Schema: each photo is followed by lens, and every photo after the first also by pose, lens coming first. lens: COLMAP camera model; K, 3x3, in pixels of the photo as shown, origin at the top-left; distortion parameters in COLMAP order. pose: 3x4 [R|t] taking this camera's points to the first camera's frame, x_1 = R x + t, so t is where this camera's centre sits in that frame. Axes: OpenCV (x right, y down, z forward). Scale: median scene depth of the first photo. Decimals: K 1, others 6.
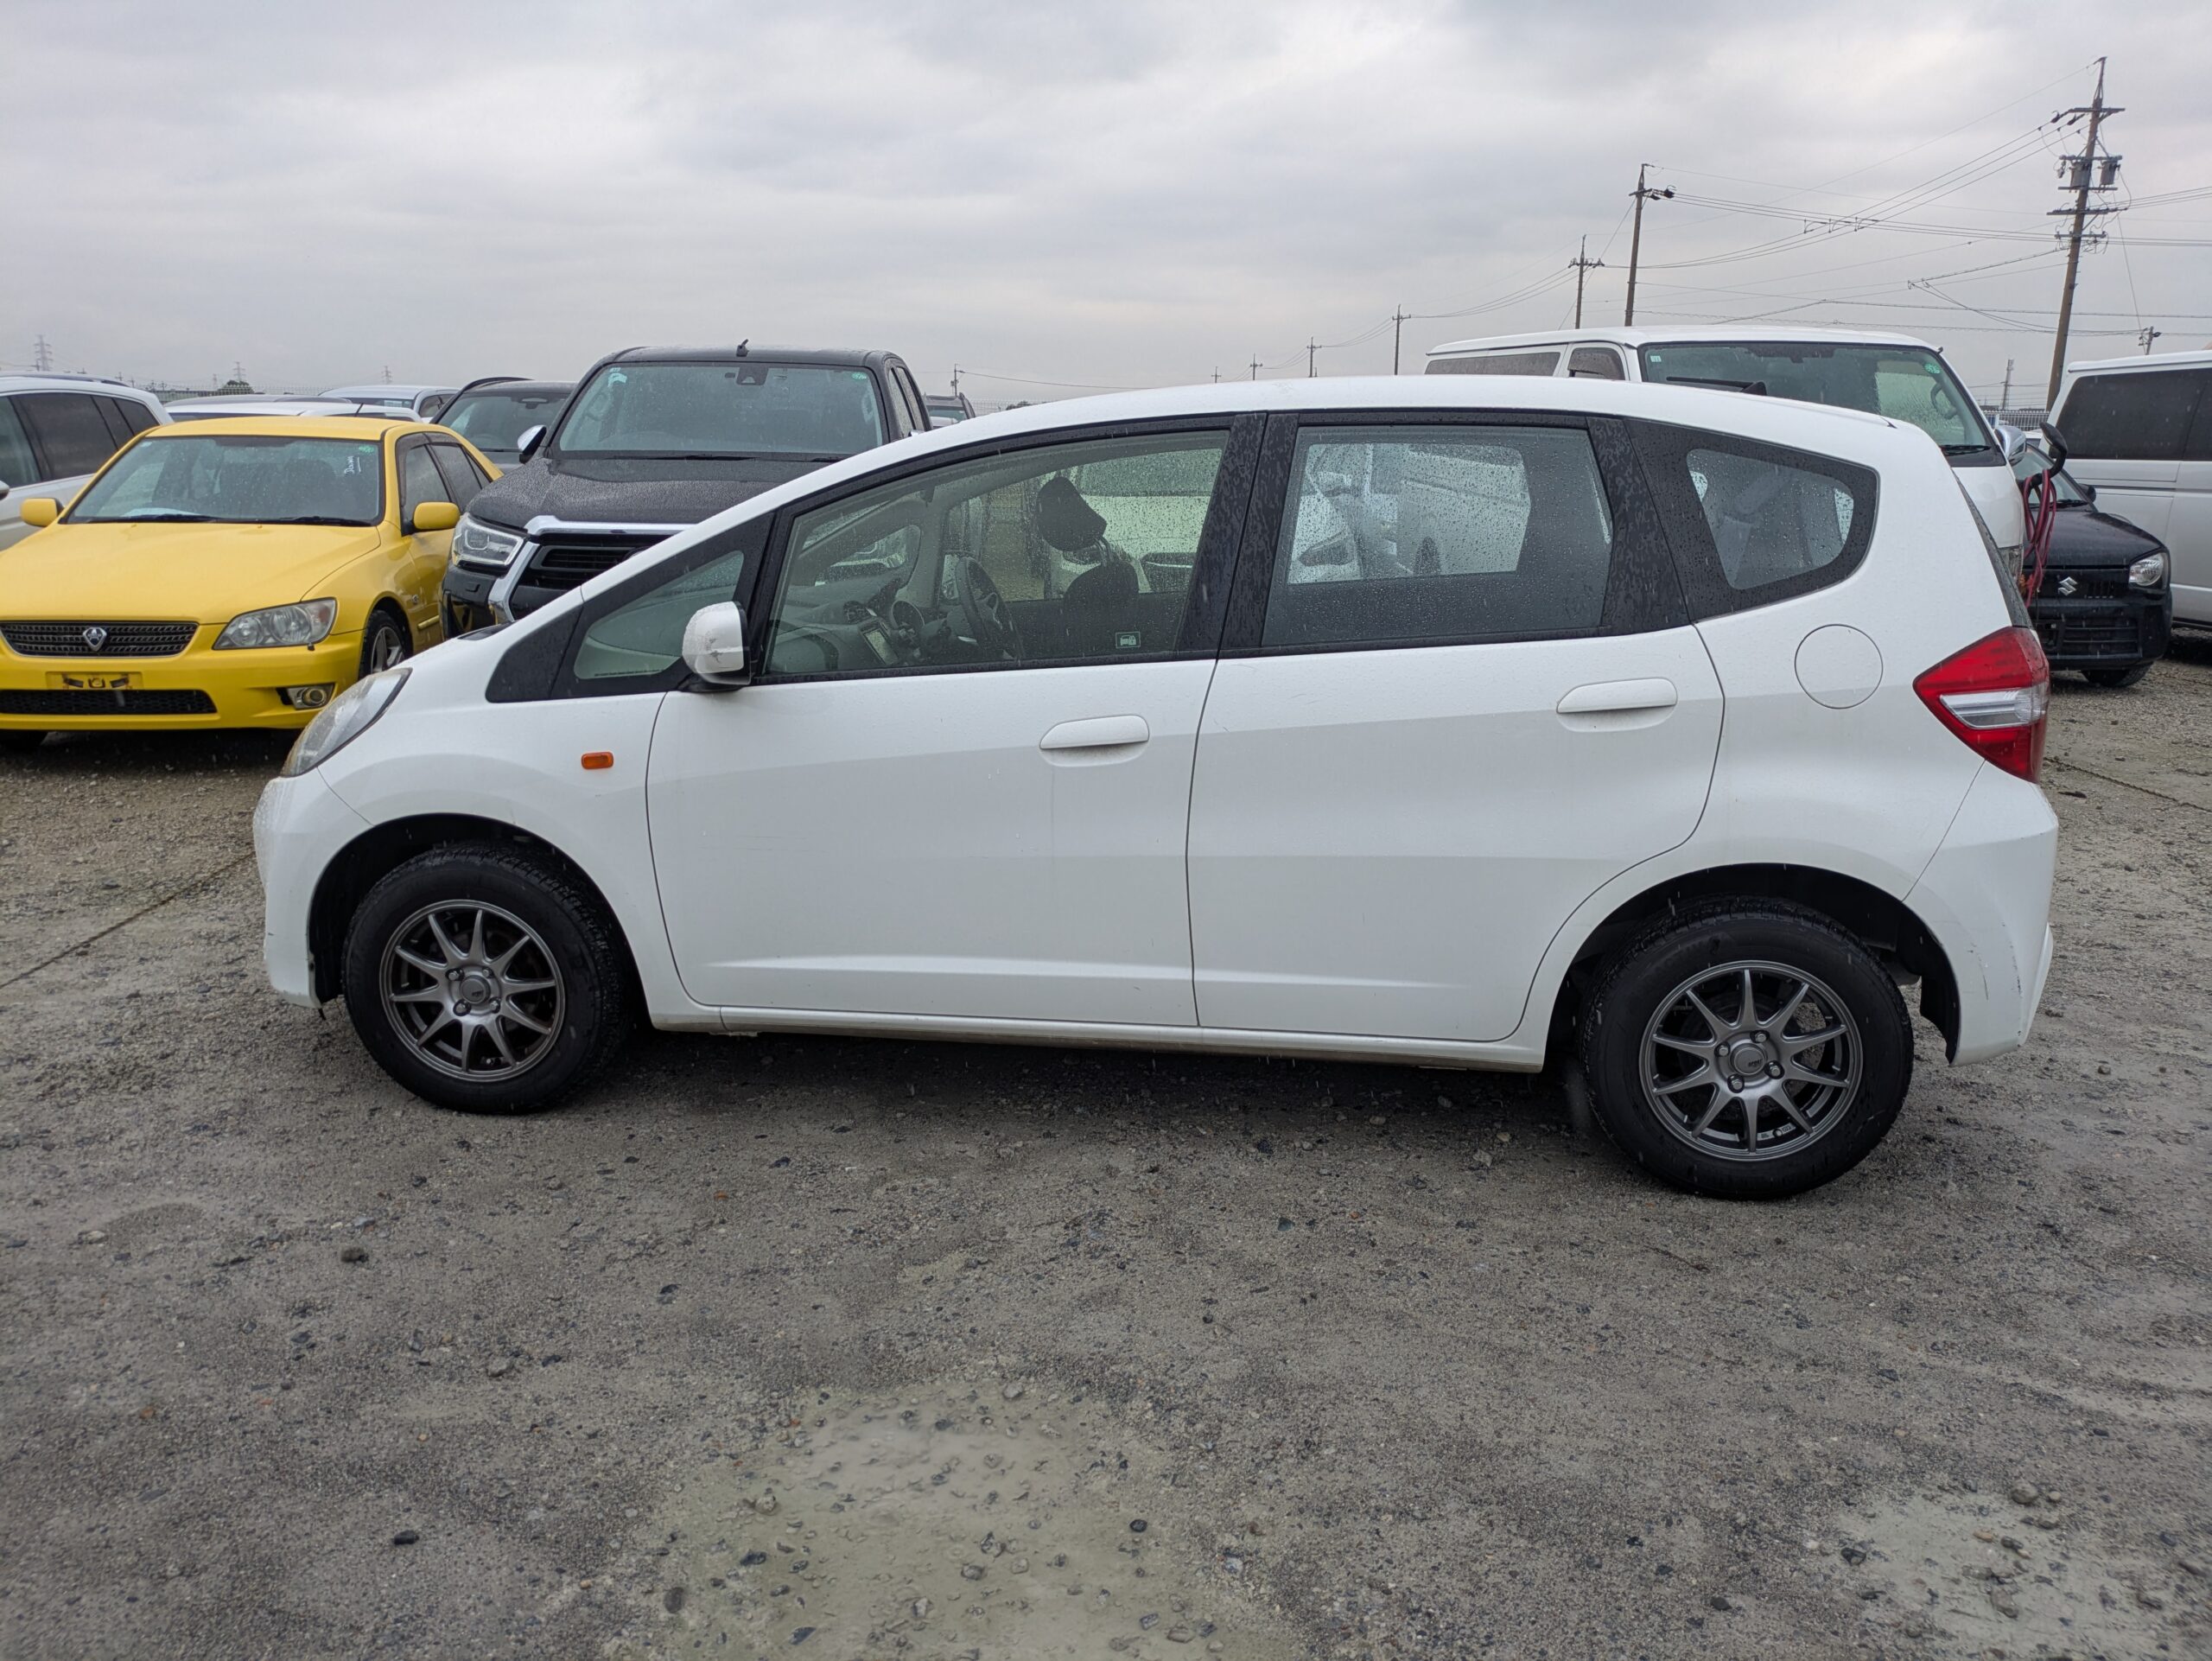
lens RADIAL K [[1640.0, 0, 1095.6], [0, 1640.0, 843.0], [0, 0, 1]] dist [0.038666, -0.022673]
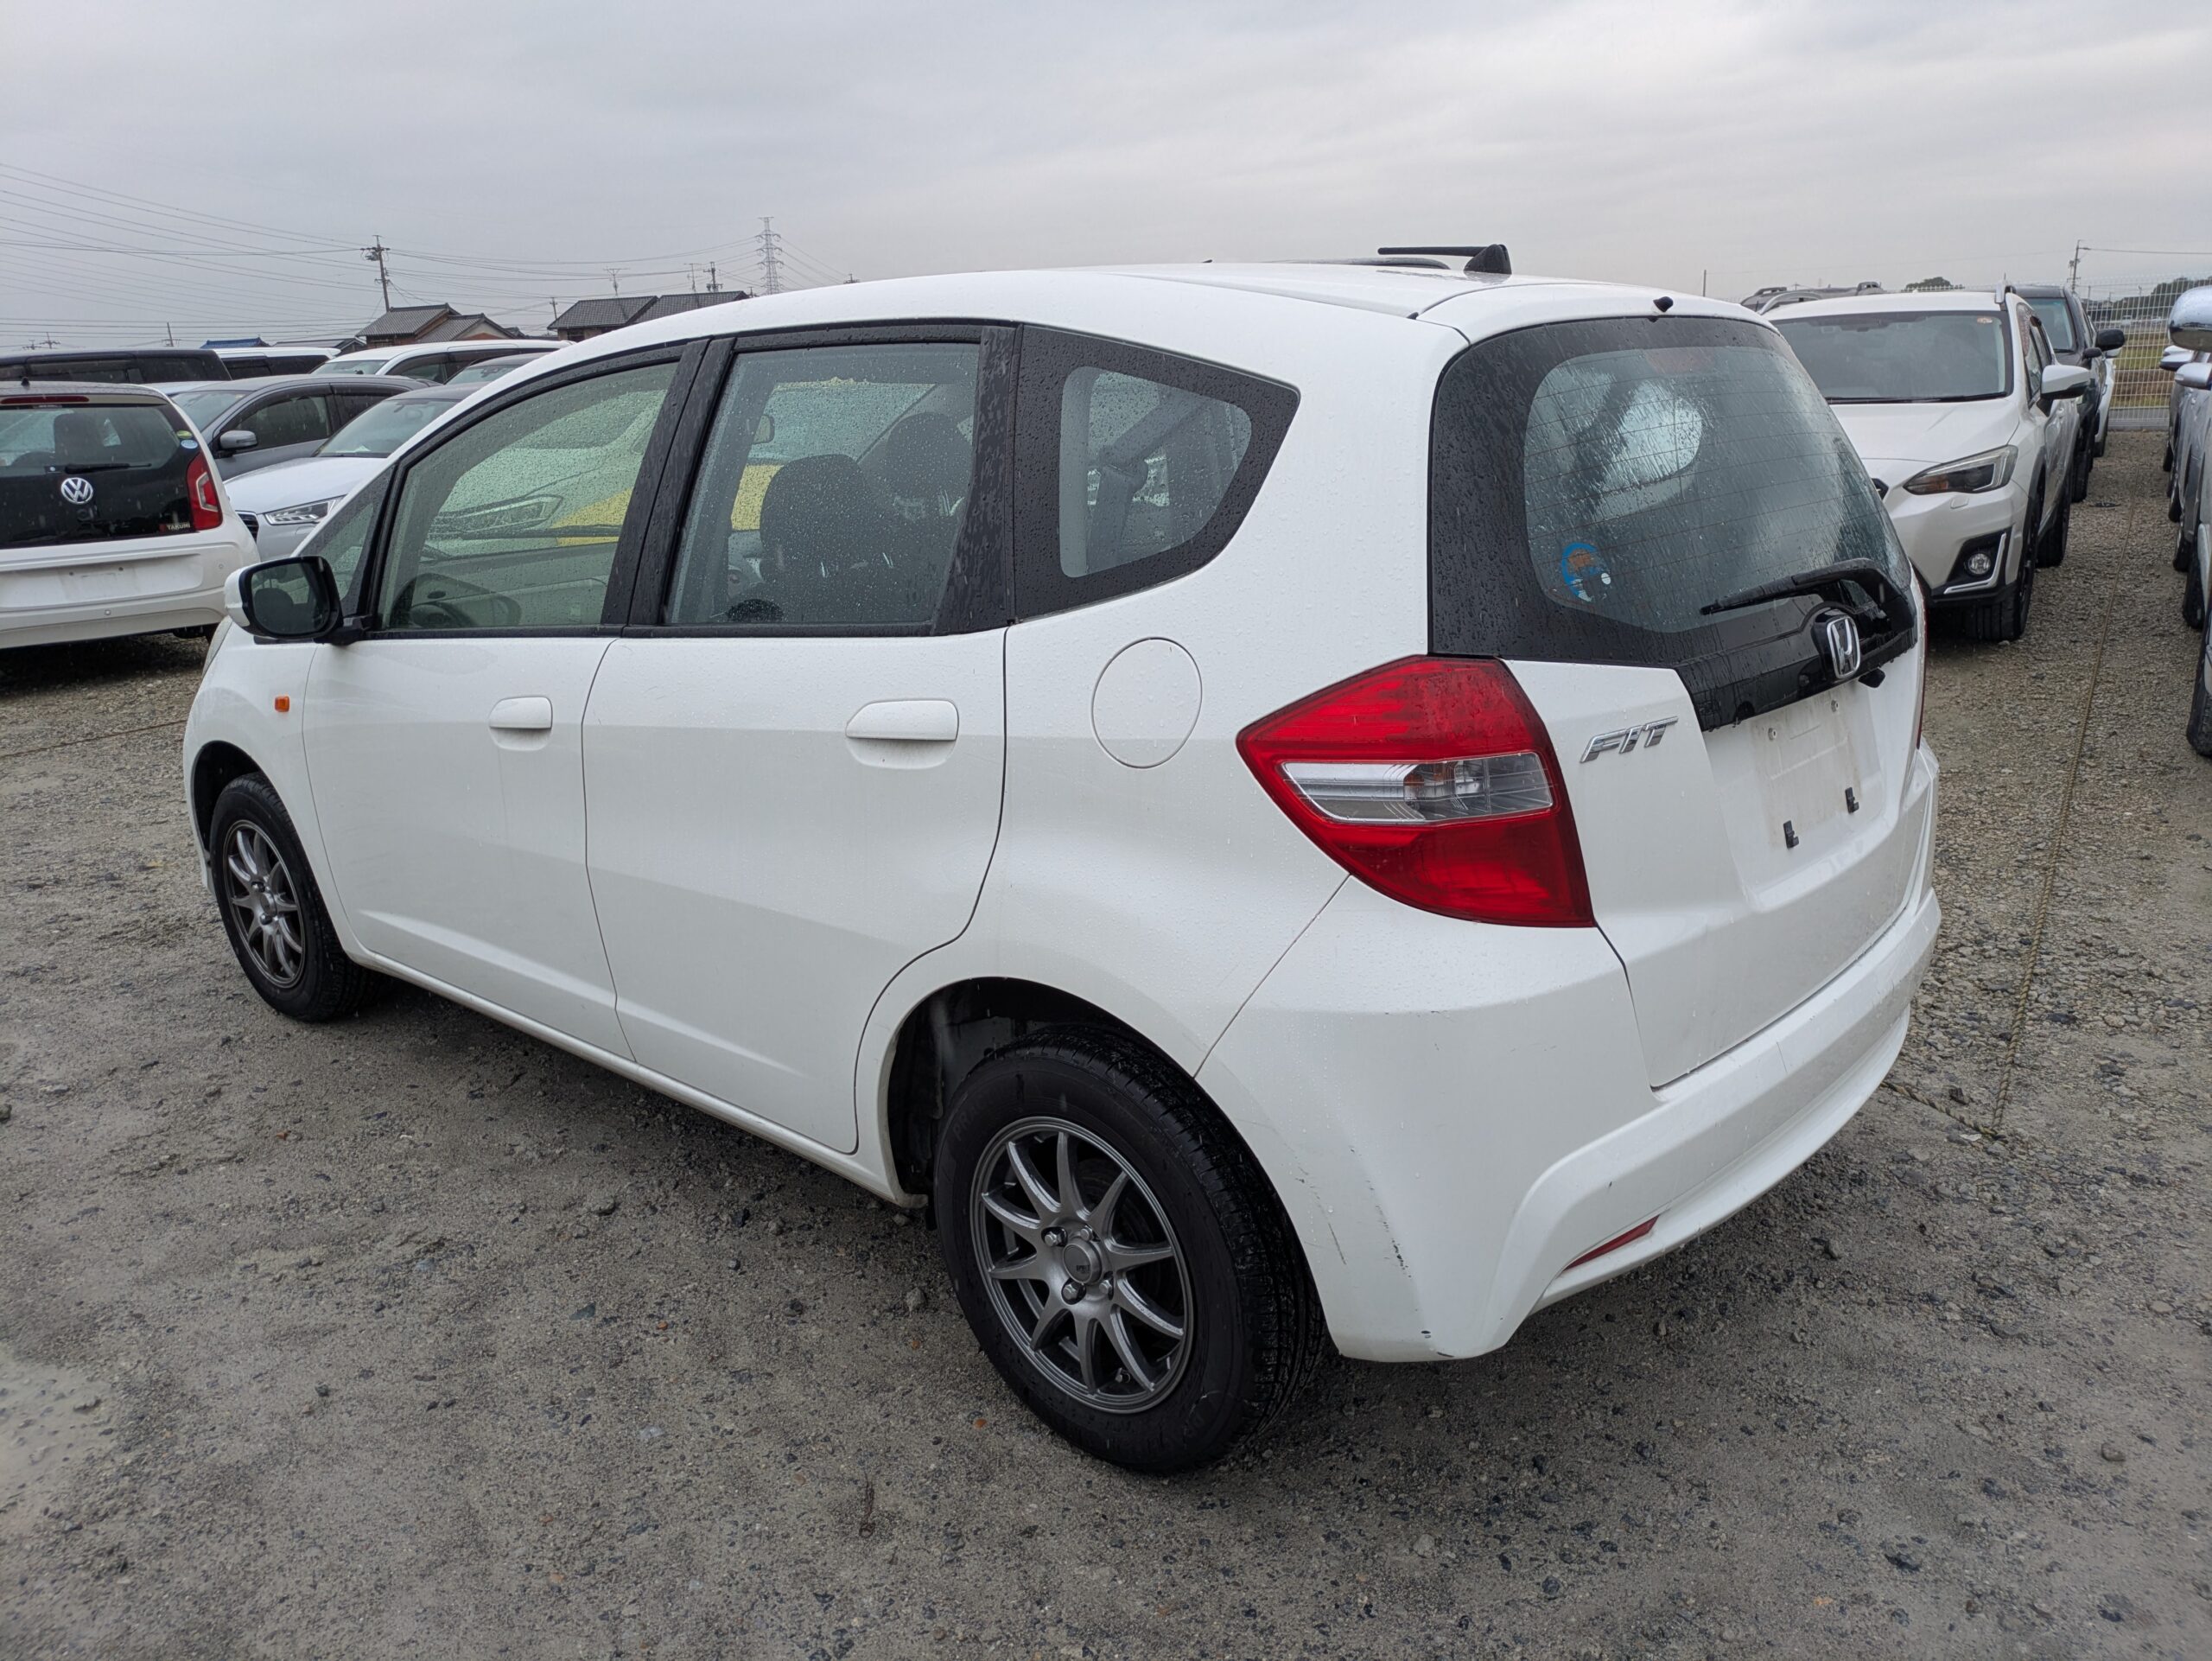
lens RADIAL K [[1640.0, 0, 1093.5], [0, 1640.0, 838.0], [0, 0, 1]] dist [0.038666, -0.022673]
pose [[0.825637, 0.116913, -0.551955, 0.771130], [-0.091958, 0.993098, 0.072799, -0.096297], [0.556657, -0.009349, 0.830690, 0.441395]]
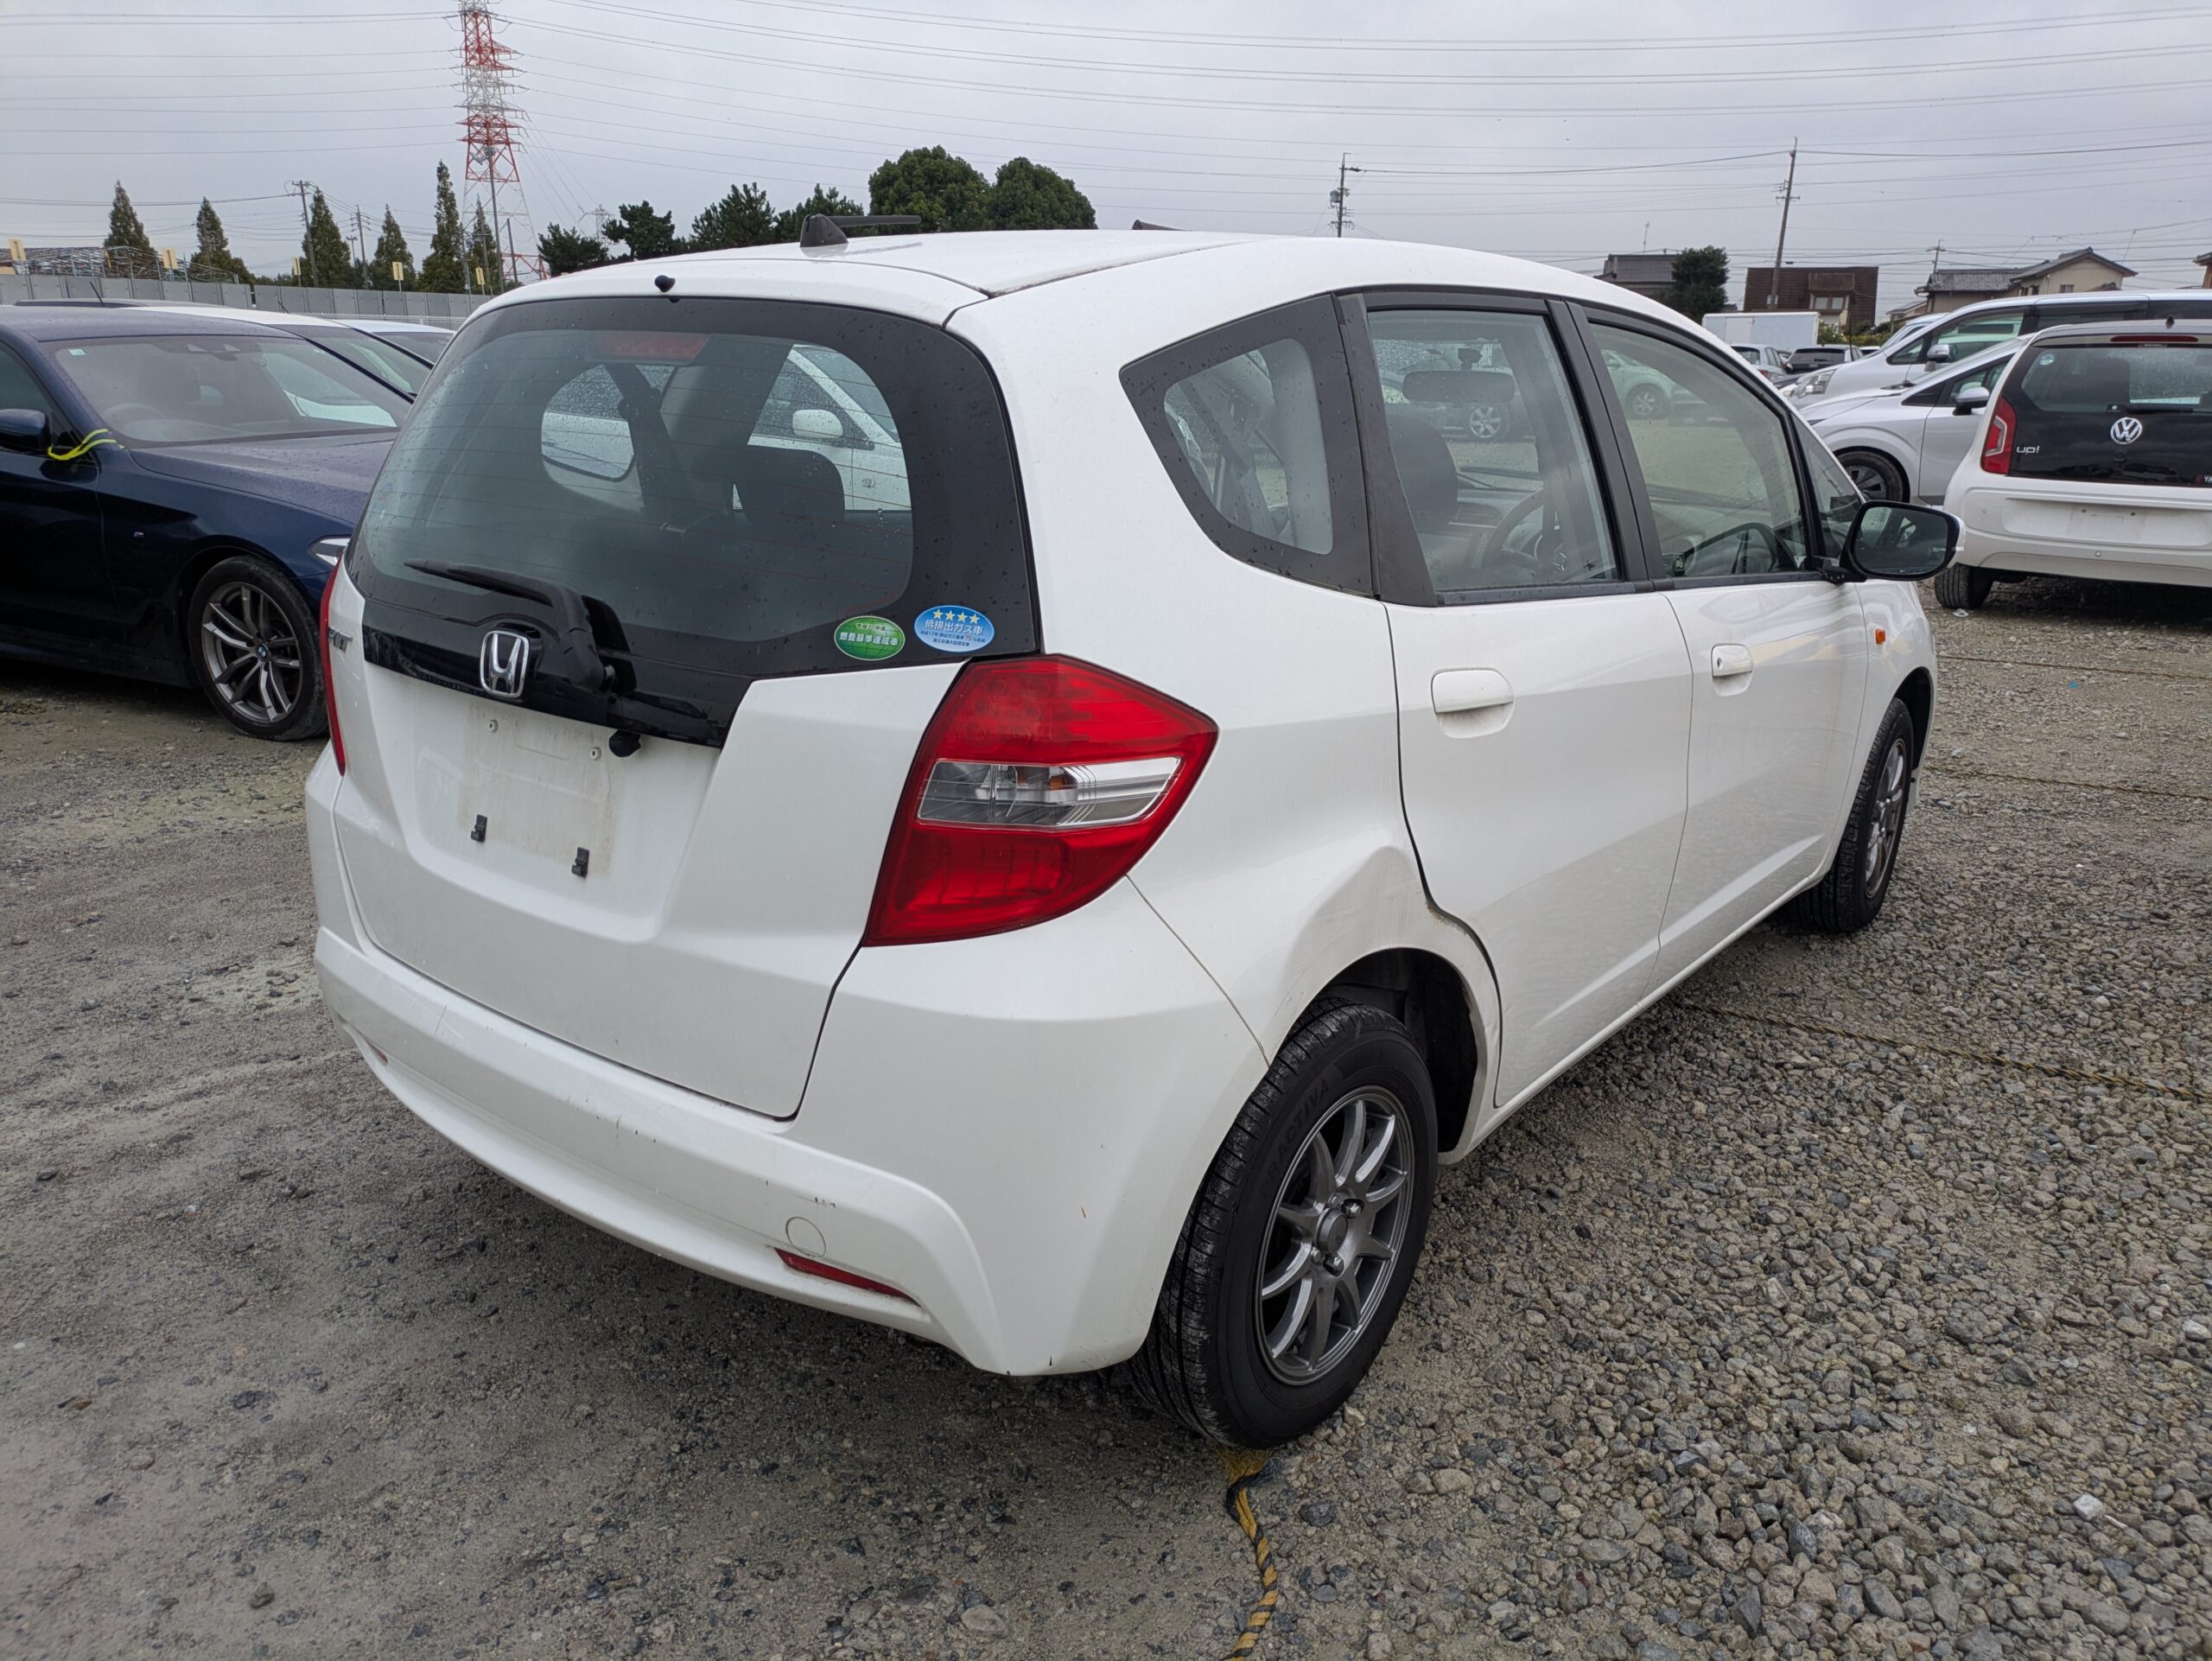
lens RADIAL K [[1640.0, 0, 1134.2], [0, 1640.0, 841.2], [0, 0, 1]] dist [0.038666, -0.022673]
pose [[-0.489152, 0.242701, -0.837751, 1.071378], [-0.225521, 0.892647, 0.390283, -0.396656], [0.842539, 0.379838, -0.381906, 1.663961]]
